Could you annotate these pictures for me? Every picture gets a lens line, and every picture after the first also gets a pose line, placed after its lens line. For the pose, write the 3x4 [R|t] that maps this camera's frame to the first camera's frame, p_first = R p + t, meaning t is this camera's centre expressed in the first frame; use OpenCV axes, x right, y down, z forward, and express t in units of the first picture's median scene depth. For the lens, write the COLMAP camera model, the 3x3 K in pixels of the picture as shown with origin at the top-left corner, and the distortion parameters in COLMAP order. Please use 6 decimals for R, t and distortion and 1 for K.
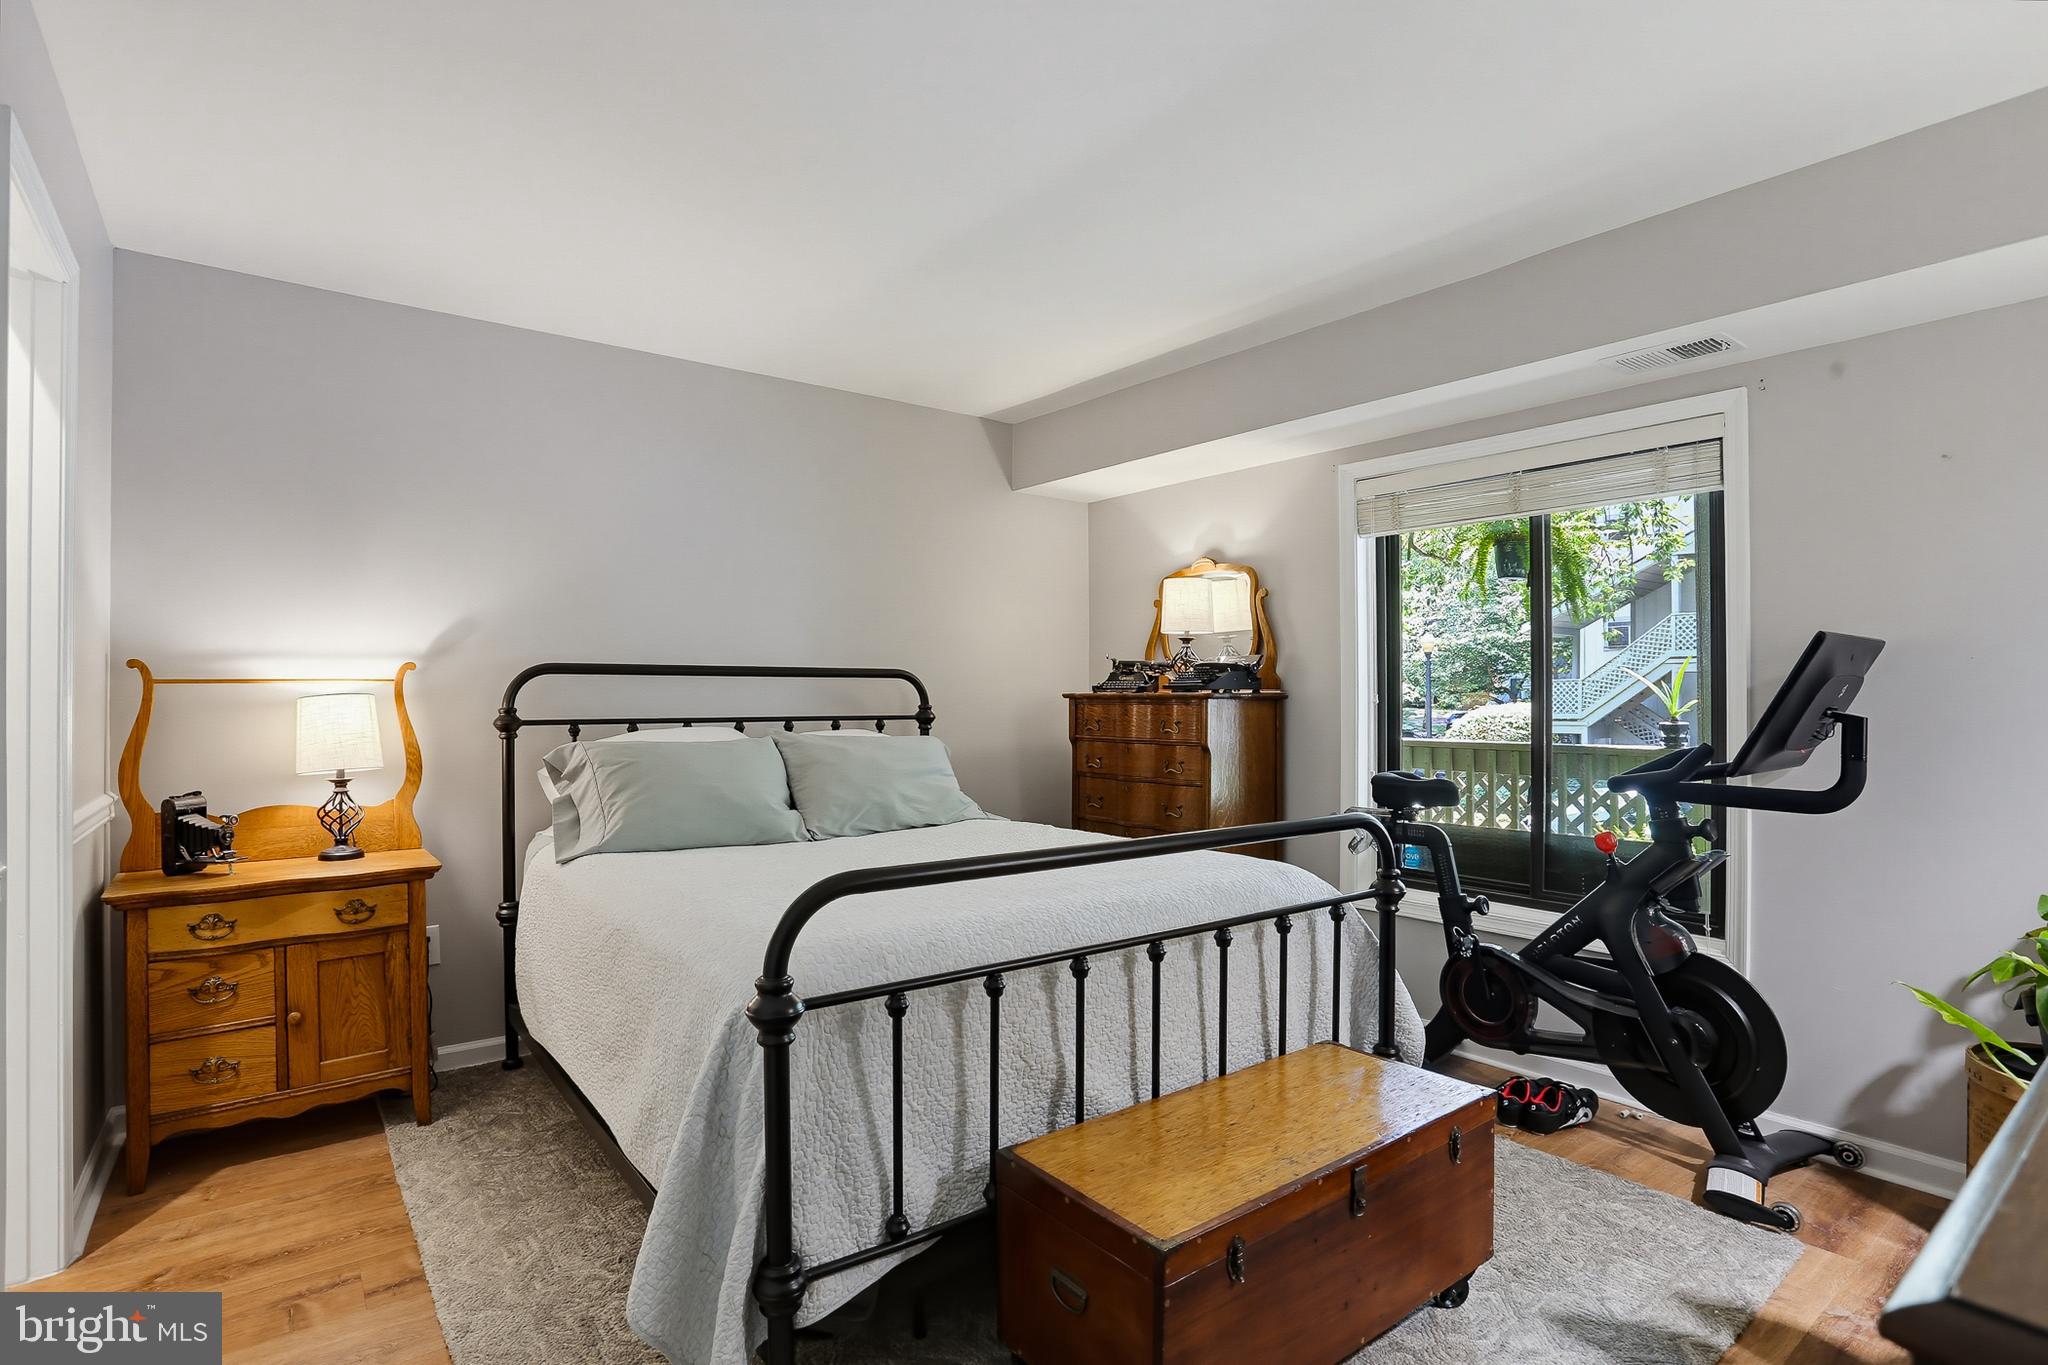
lens RADIAL K [[1004.7, 0, 1017.1], [0, 1004.7, 677.1], [0, 0, 1]] dist [-0.020809, 0.031294]
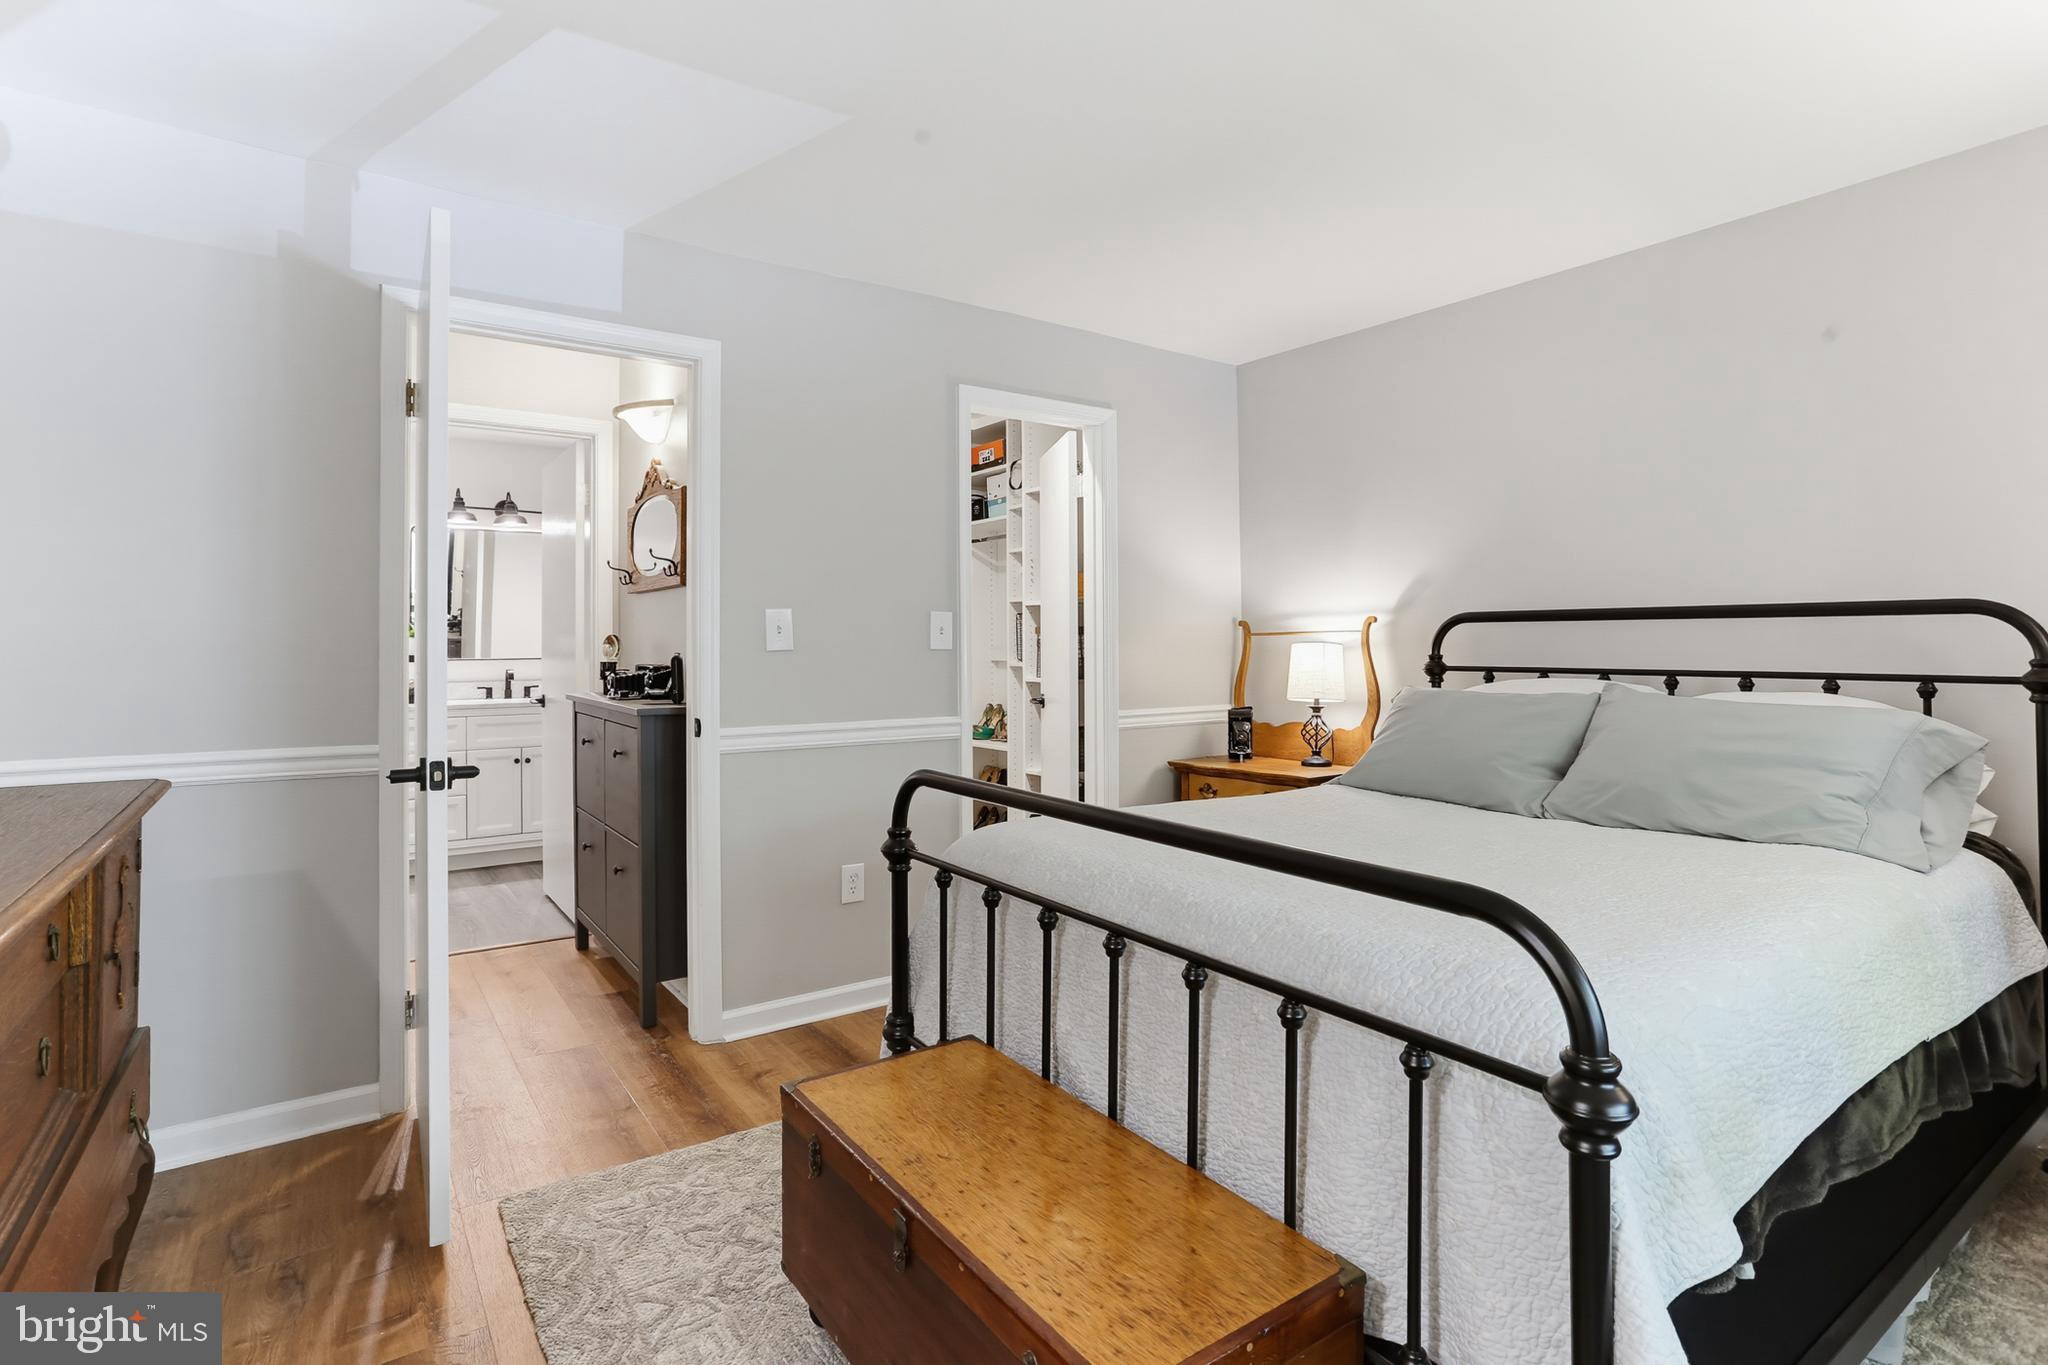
lens RADIAL K [[1009.1, 0, 1017.3], [0, 1009.1, 671.9], [0, 0, 1]] dist [-0.073986, 0.033315]
pose [[-0.048678, 0.025814, -0.998481, 0.626026], [0.019145, 0.999506, 0.024907, 0.014630], [0.998631, -0.017904, -0.049148, 0.627168]]
